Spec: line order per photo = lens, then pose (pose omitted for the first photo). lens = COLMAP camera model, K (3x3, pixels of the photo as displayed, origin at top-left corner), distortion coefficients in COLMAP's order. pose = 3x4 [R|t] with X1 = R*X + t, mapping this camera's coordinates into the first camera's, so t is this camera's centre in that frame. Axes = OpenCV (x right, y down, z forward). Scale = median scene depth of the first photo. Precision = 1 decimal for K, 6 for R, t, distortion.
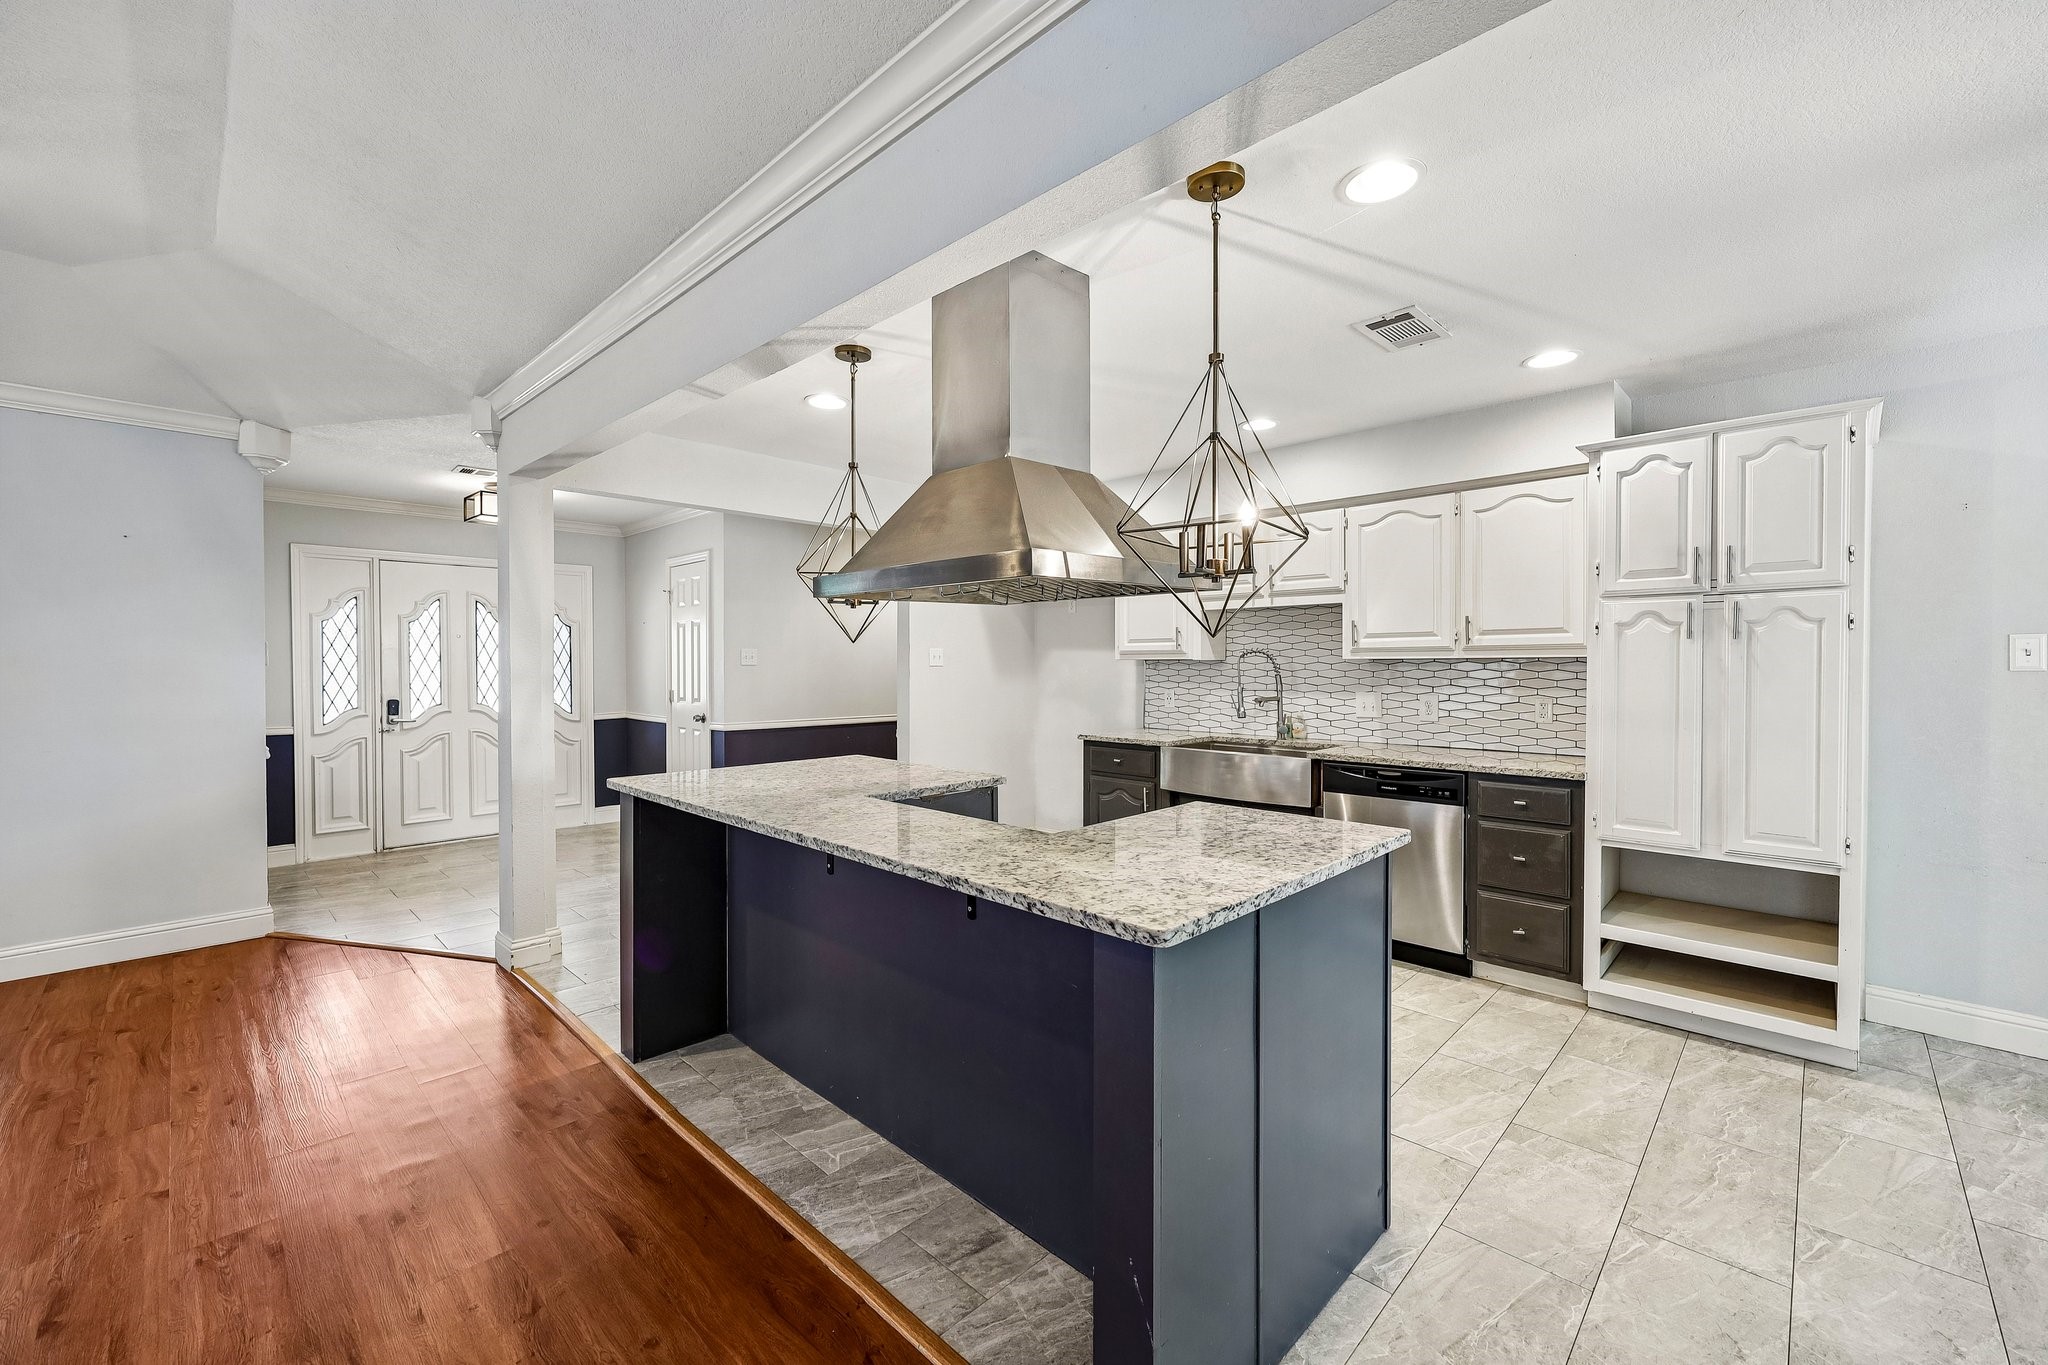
lens RADIAL K [[824.6, 0, 1030.9], [0, 824.6, 674.2], [0, 0, 1]] dist [-0.001178, 0.000055]
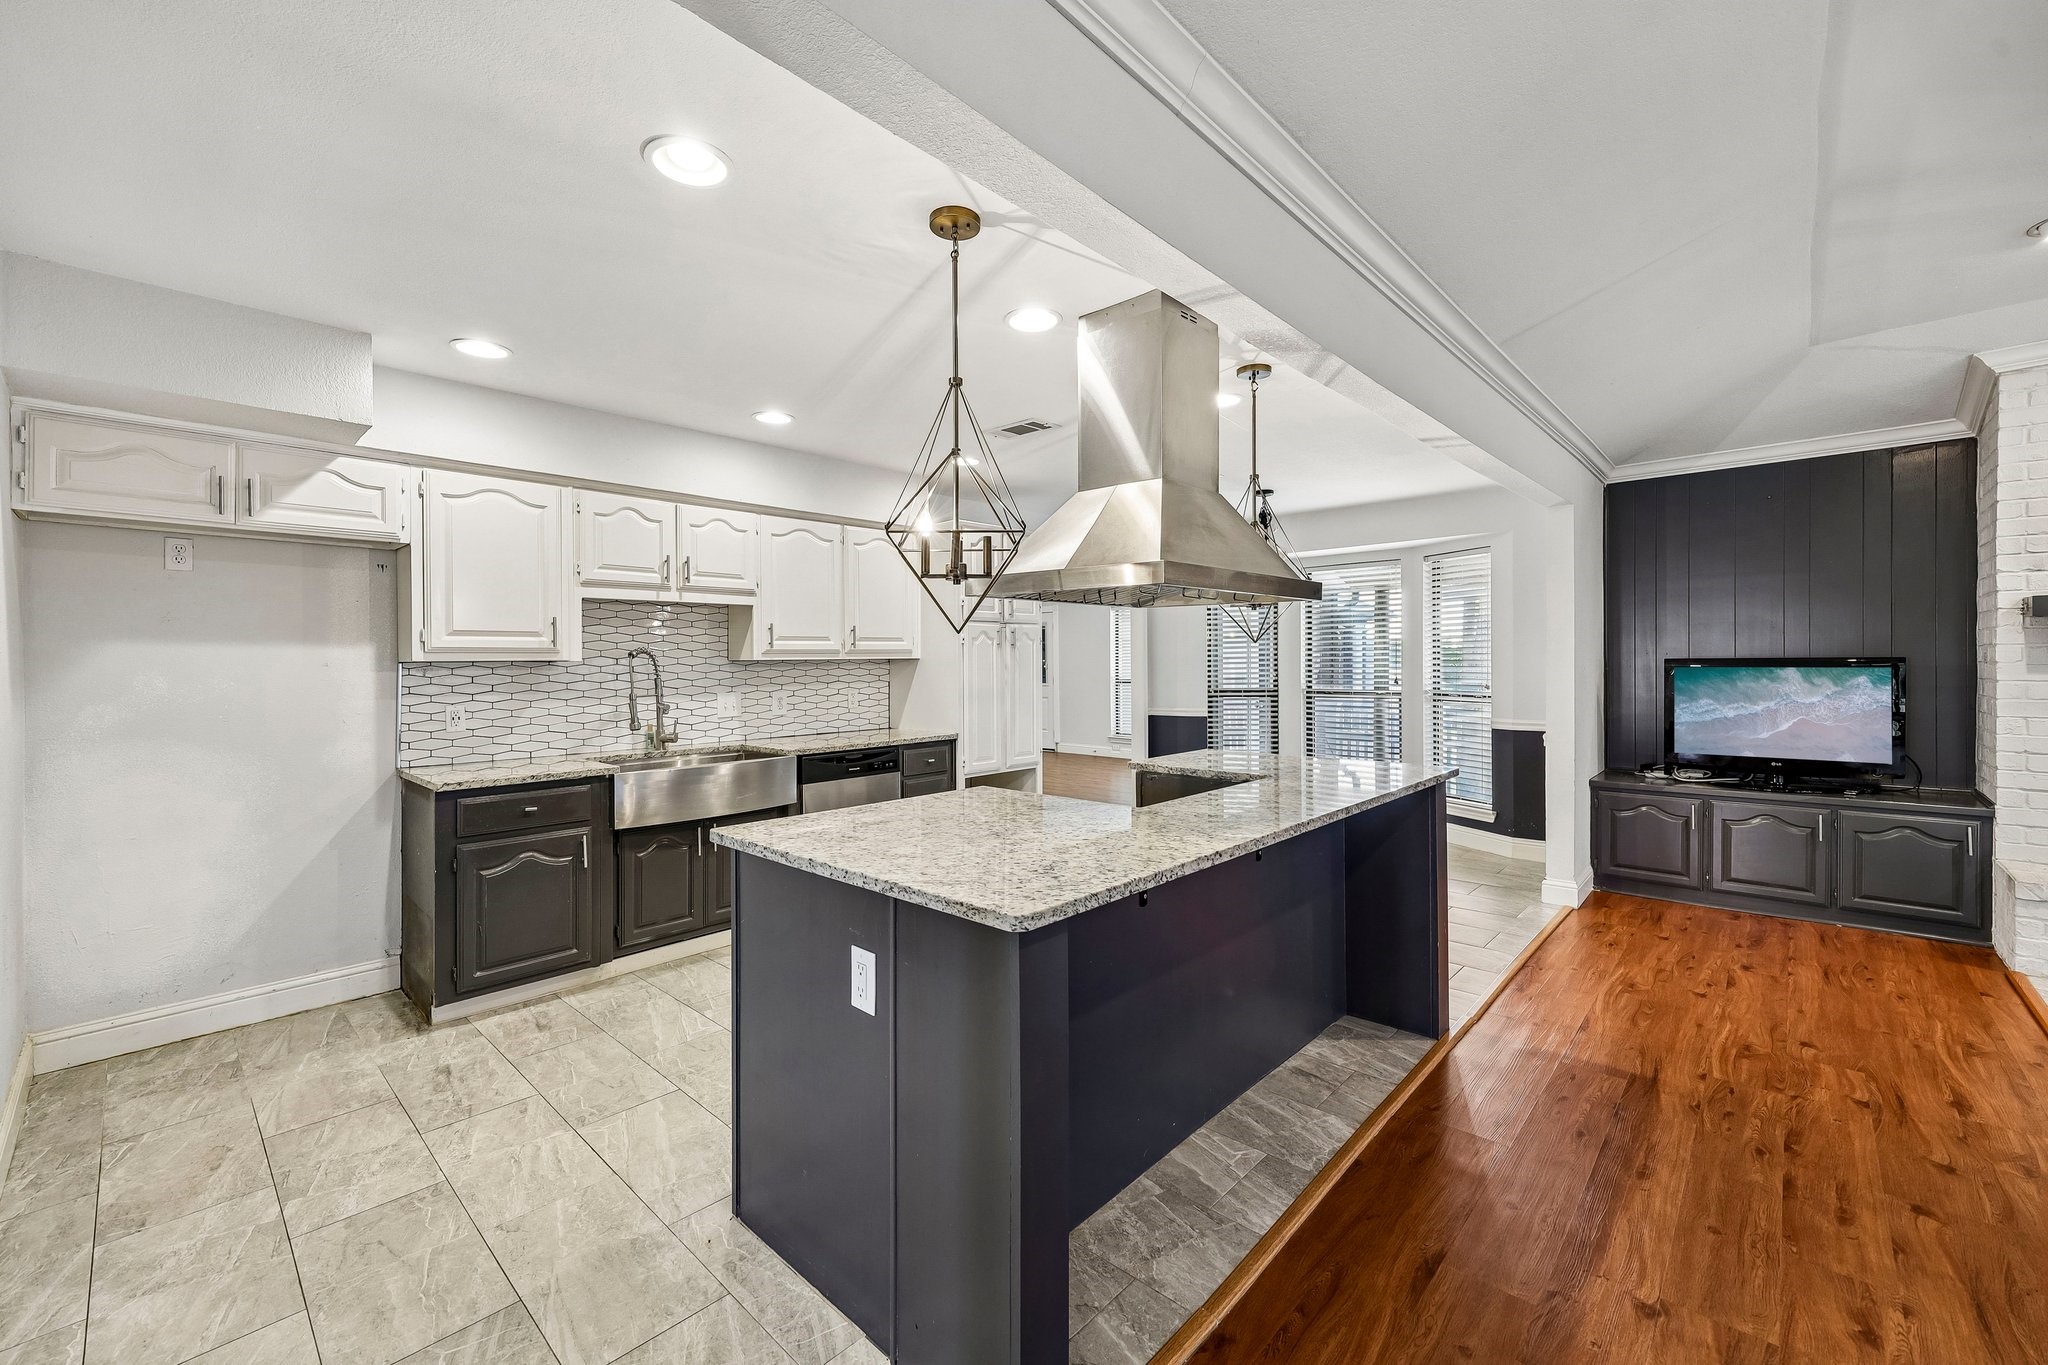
lens RADIAL K [[824.6, 0, 1022.9], [0, 824.6, 670.4], [0, 0, 1]] dist [-0.001178, 0.000055]
pose [[-0.012858, -0.009155, 0.999875, -0.725558], [0.023816, 0.999672, 0.009460, -0.007802], [-0.999634, 0.023935, -0.012635, 0.747720]]
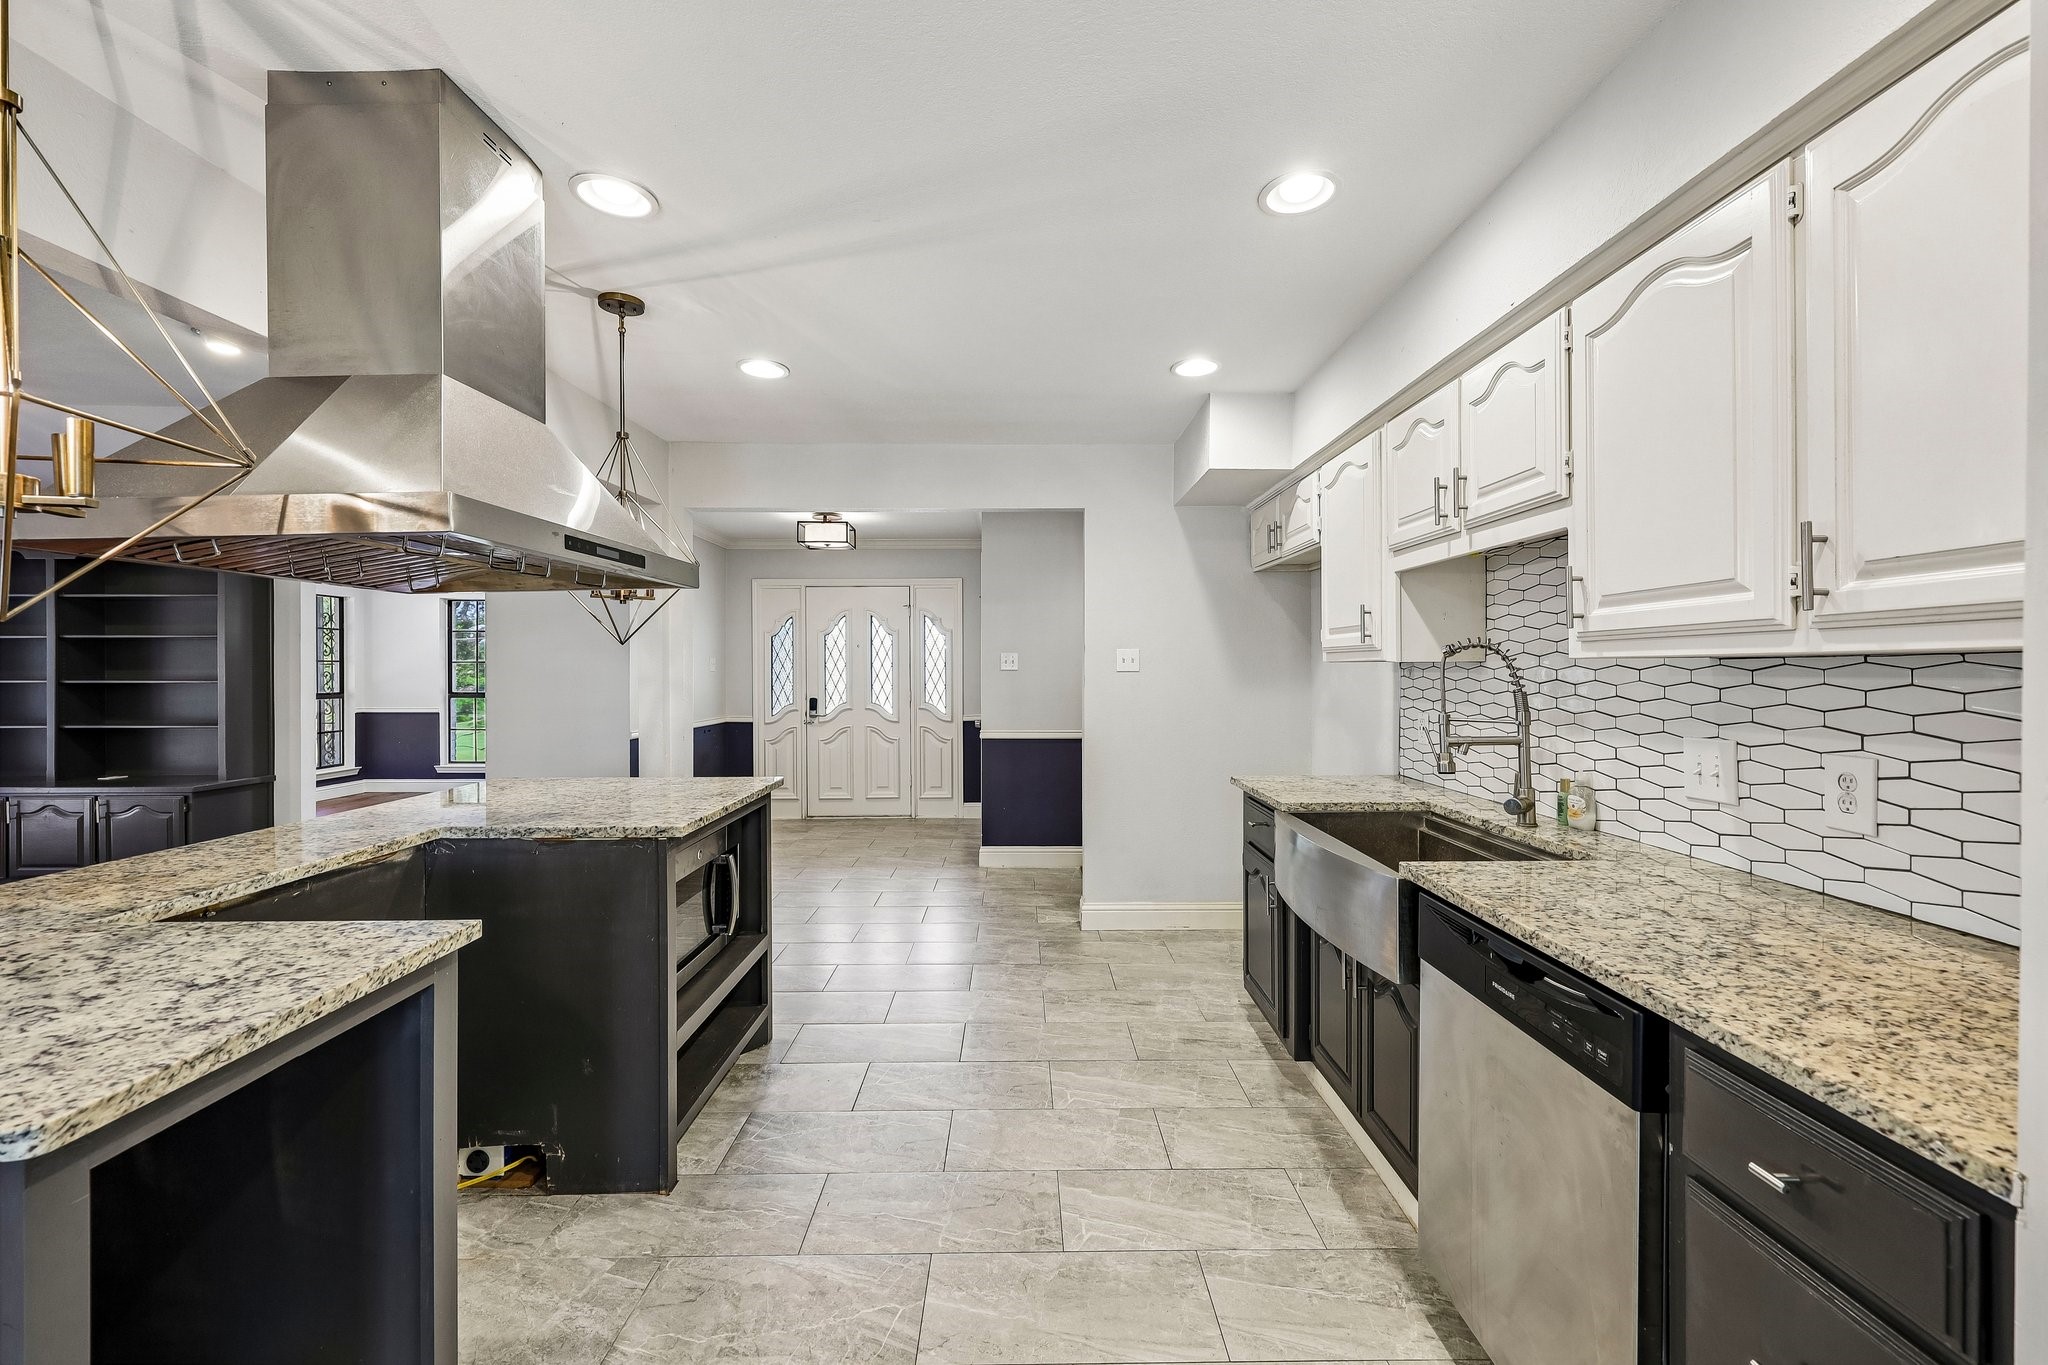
lens RADIAL K [[824.6, 0, 1027.5], [0, 824.6, 673.1], [0, 0, 1]] dist [-0.001178, 0.000055]
pose [[0.703305, 0.003386, -0.710880, 0.535422], [-0.008699, 0.999955, -0.003844, -0.007245], [0.710835, 0.008888, 0.703303, 0.549613]]
